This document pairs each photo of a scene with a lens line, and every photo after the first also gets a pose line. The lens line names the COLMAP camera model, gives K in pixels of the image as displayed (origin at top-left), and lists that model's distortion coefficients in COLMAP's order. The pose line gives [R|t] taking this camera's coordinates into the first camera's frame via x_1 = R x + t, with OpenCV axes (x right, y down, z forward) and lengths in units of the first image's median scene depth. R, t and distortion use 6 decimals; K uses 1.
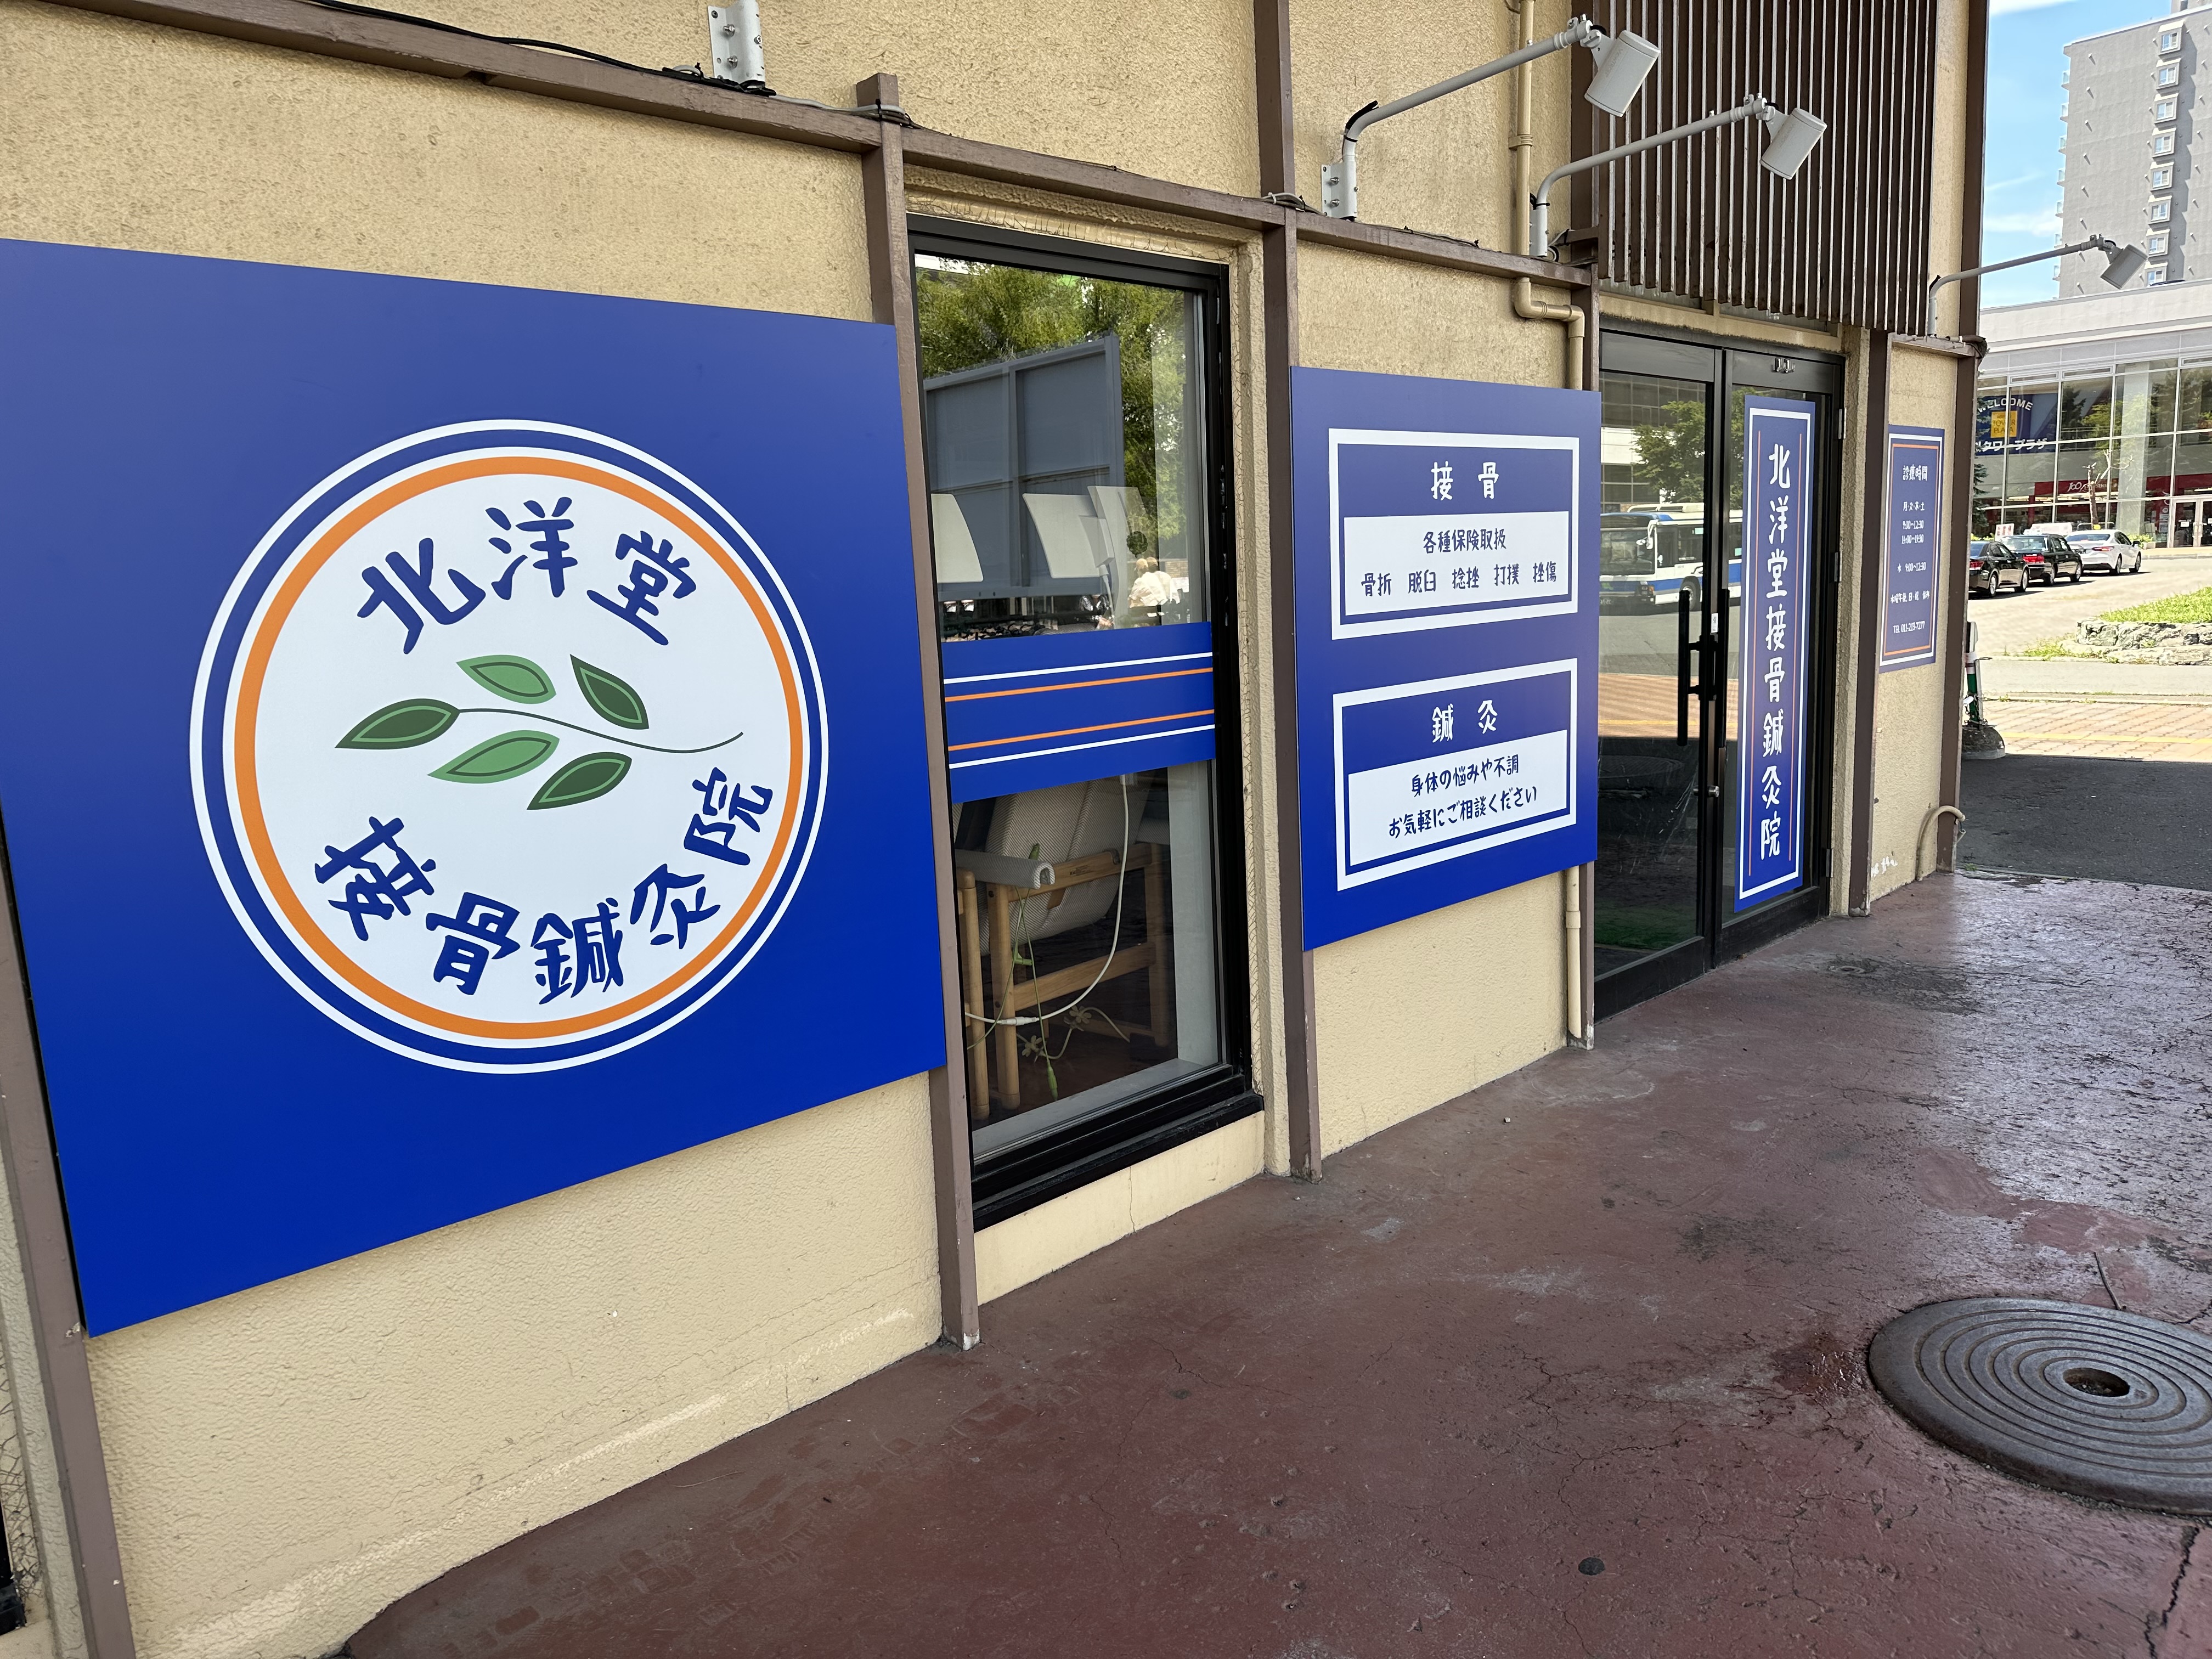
lens RADIAL K [[1563.9, 0, 1108.0], [0, 1563.9, 827.0], [0, 0, 1]] dist [0.110055, -0.001402]
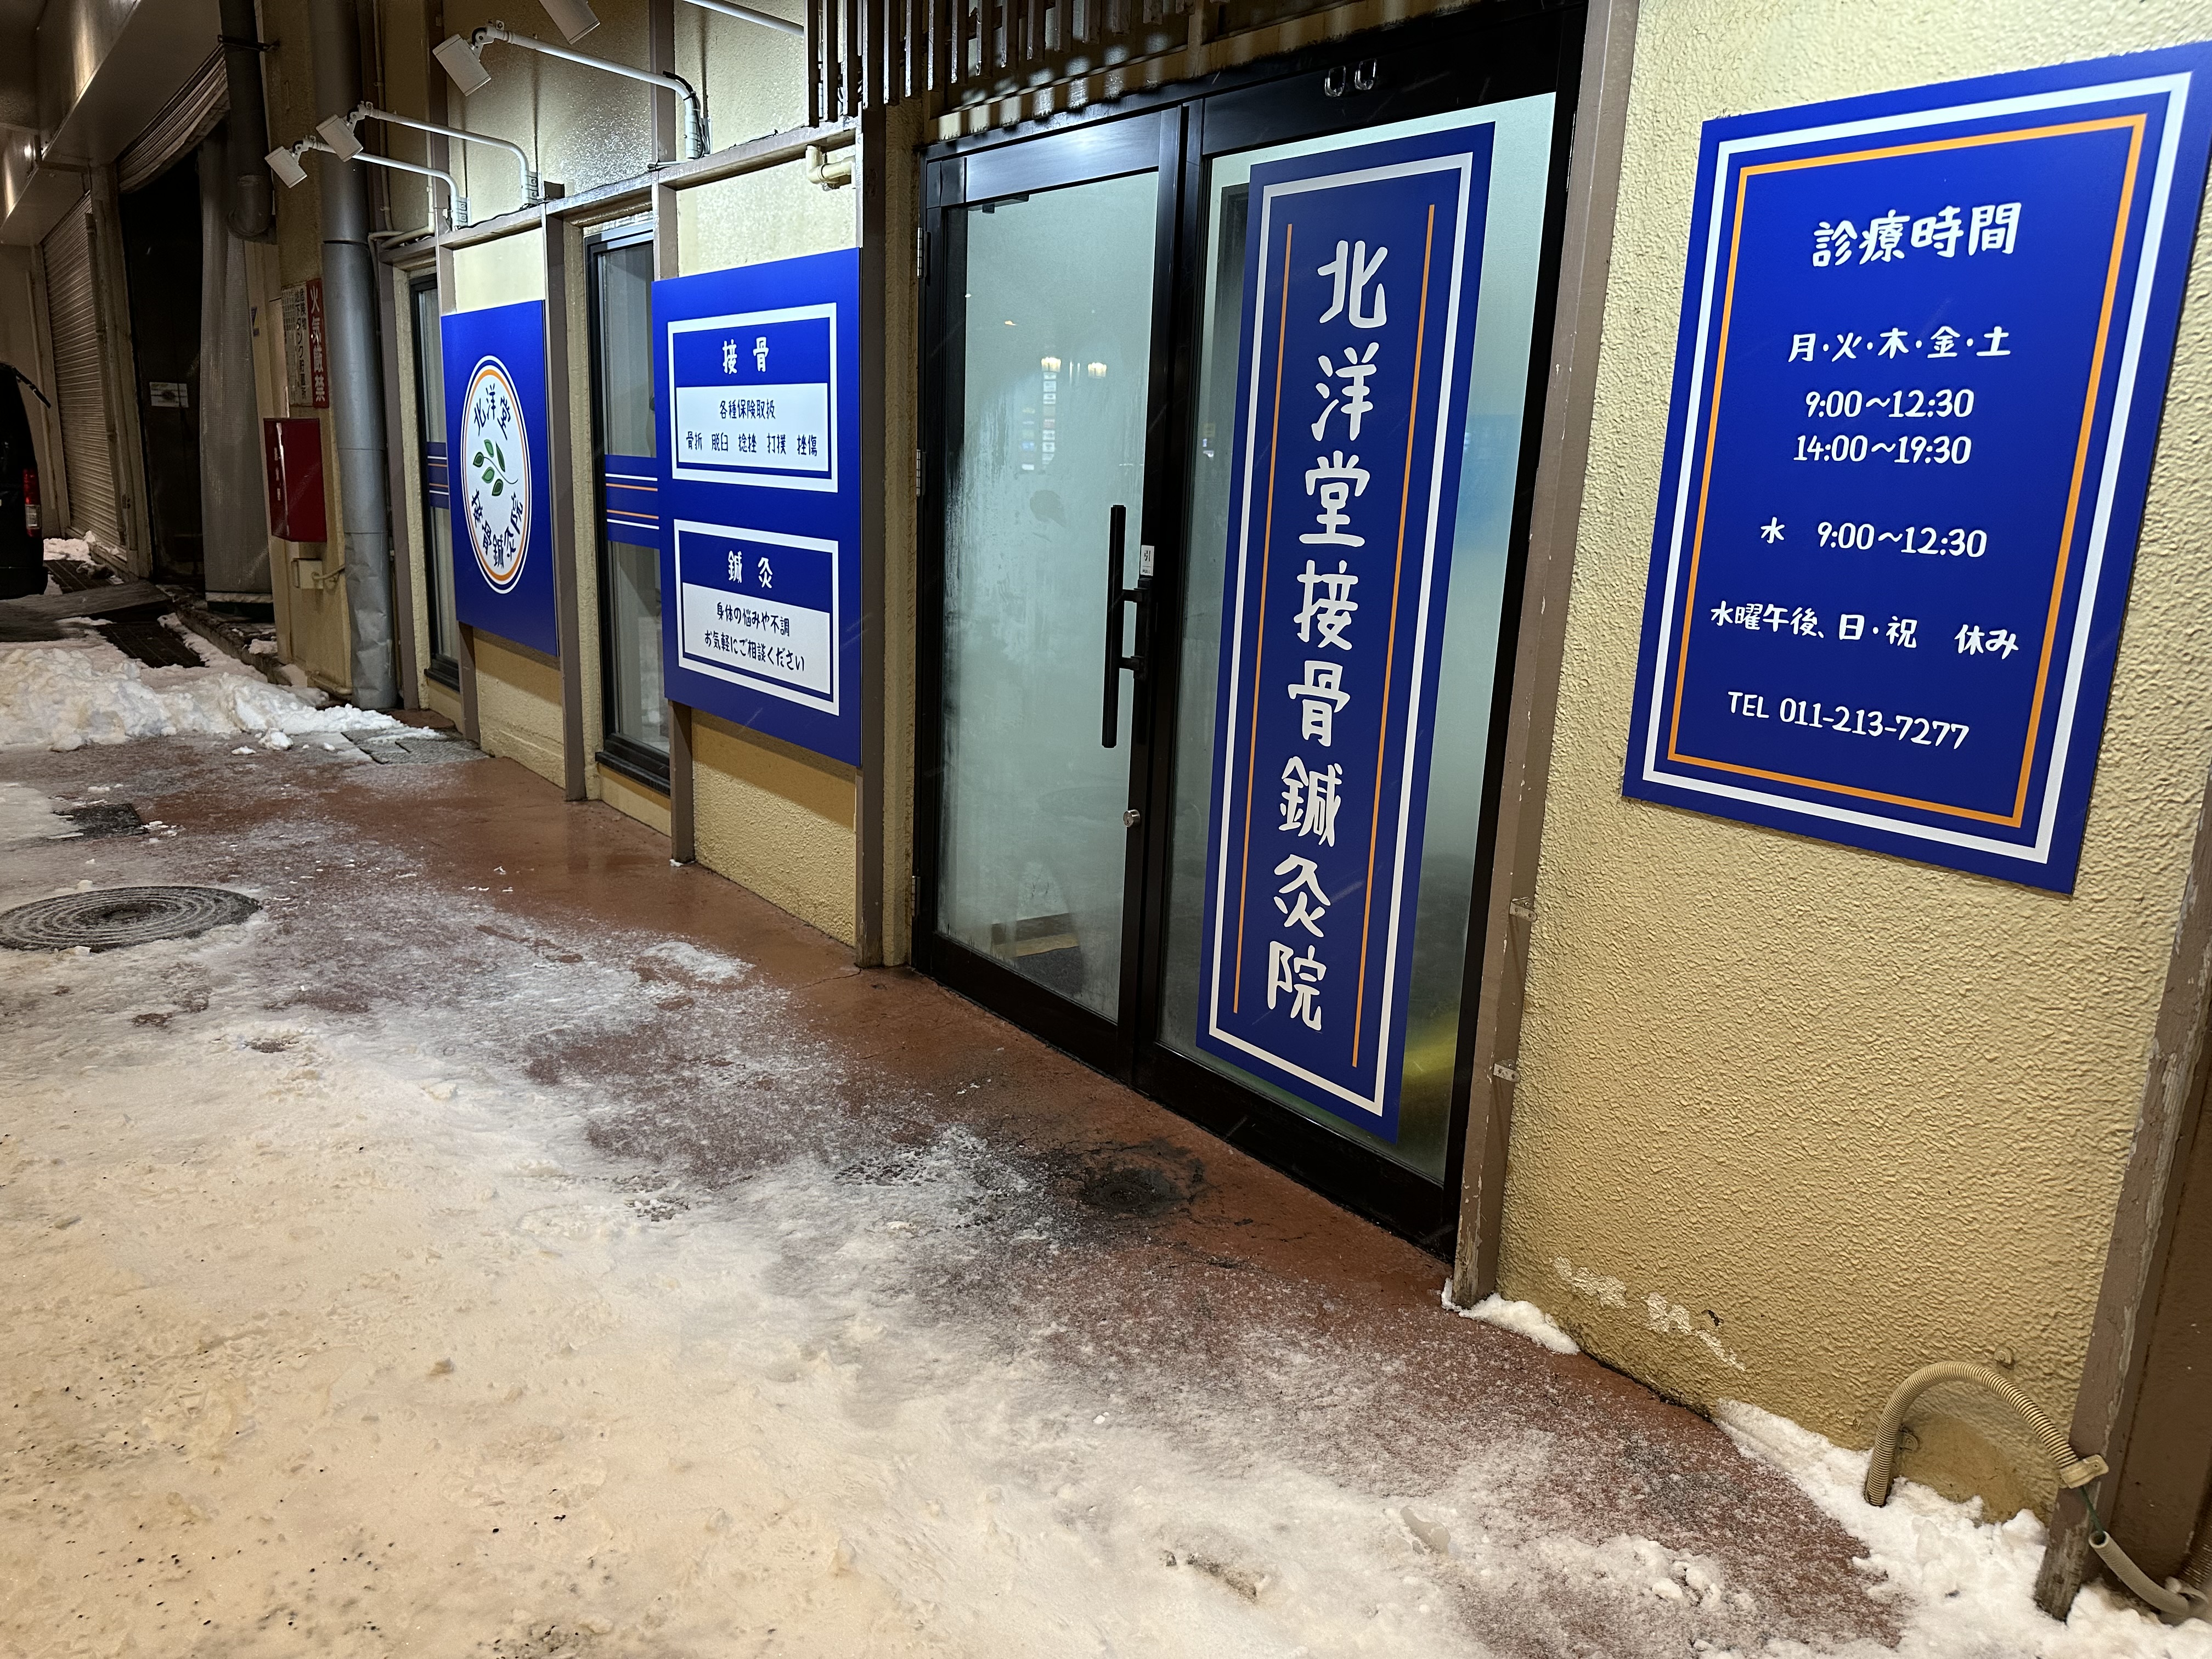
lens RADIAL K [[1563.9, 0, 1110.9], [0, 1563.9, 827.4], [0, 0, 1]] dist [0.110055, -0.001402]
pose [[-0.161229, 0.253041, -0.953926, 1.273161], [-0.190076, 0.940514, 0.281610, -0.253871], [0.968440, 0.226722, -0.103541, 1.355024]]
